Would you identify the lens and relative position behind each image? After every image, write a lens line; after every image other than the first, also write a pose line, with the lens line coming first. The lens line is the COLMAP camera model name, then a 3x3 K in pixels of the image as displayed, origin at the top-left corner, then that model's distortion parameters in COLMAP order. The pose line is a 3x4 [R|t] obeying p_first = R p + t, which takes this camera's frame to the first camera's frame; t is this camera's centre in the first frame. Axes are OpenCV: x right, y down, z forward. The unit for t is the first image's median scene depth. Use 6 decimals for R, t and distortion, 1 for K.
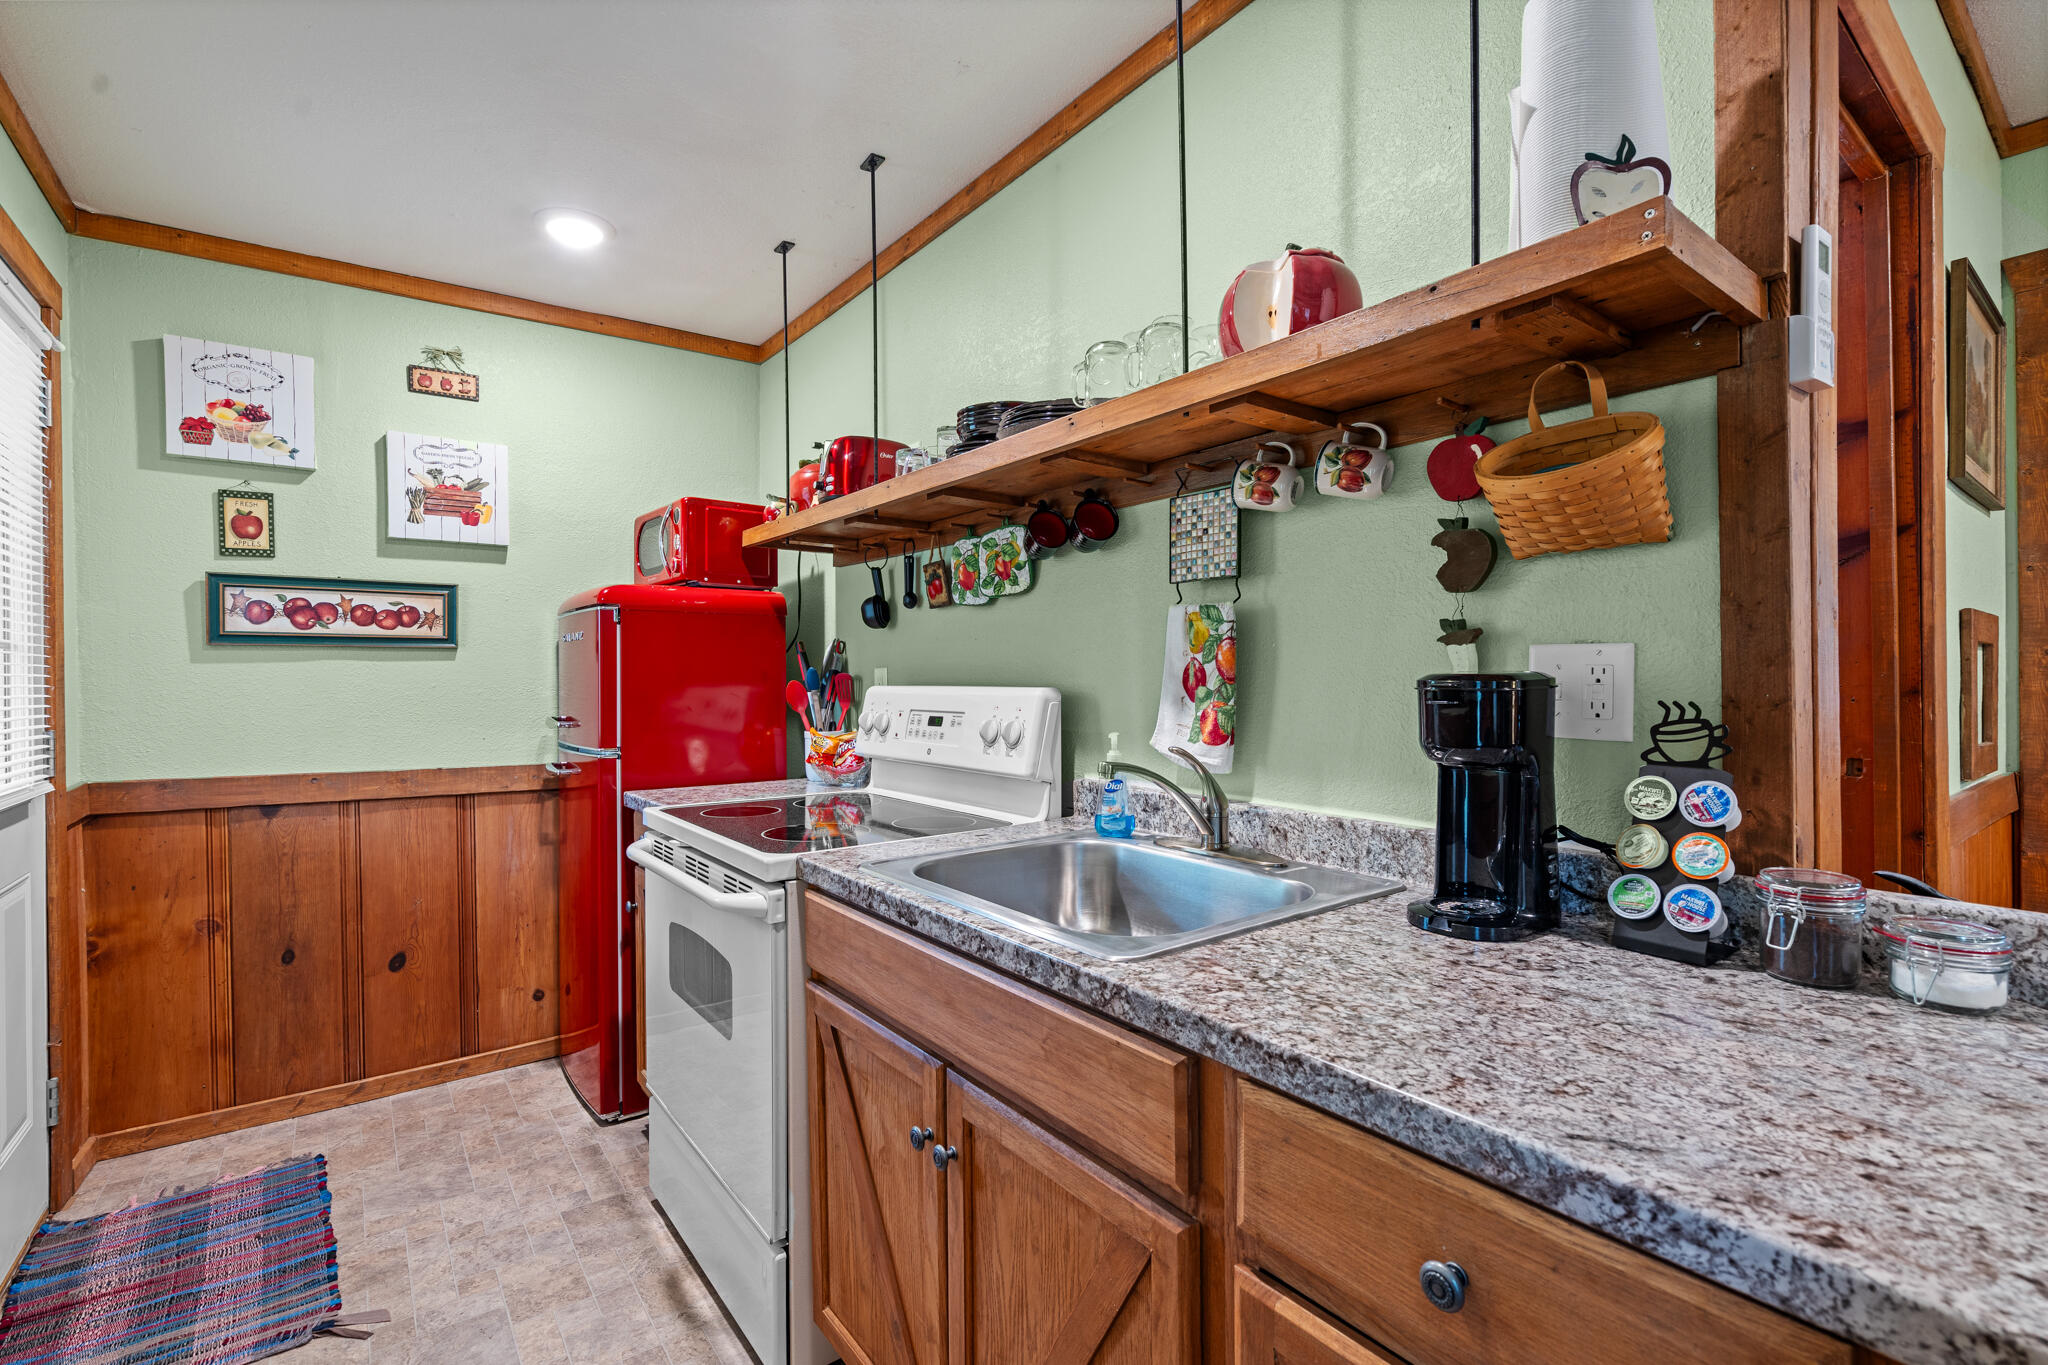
lens RADIAL K [[925.8, 0, 1018.4], [0, 925.8, 682.4], [0, 0, 1]] dist [-0.002998, 0.001828]
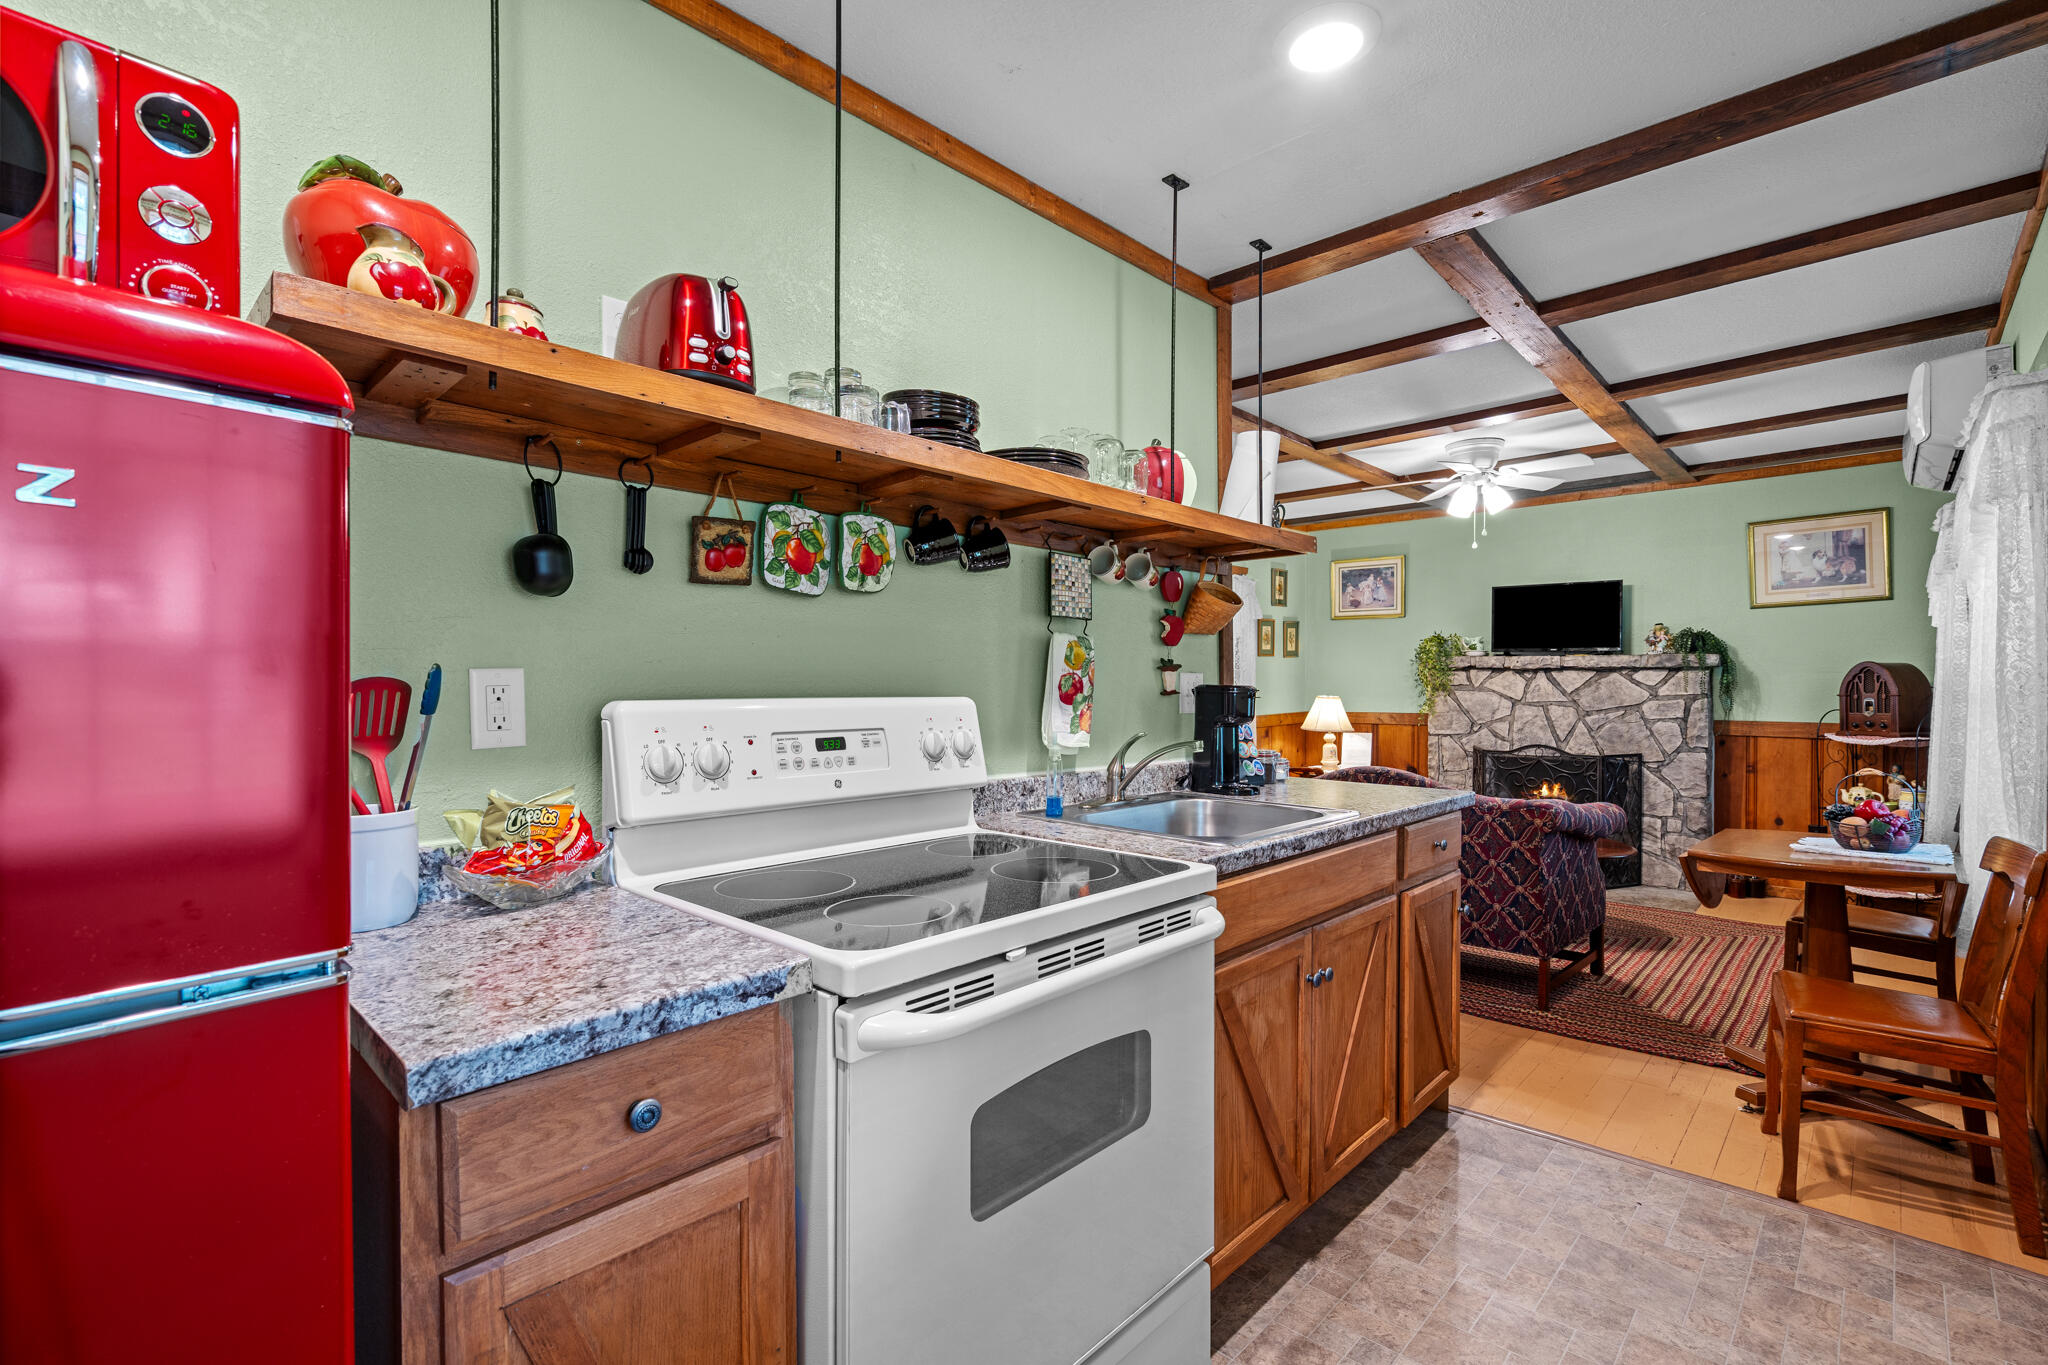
lens RADIAL K [[925.8, 0, 1017.1], [0, 925.8, 688.1], [0, 0, 1]] dist [-0.002998, 0.001828]
pose [[-0.174292, 0.001943, 0.984692, -0.905761], [0.006656, 0.999978, -0.000795, -0.002617], [-0.984672, 0.006415, -0.174301, 1.024283]]
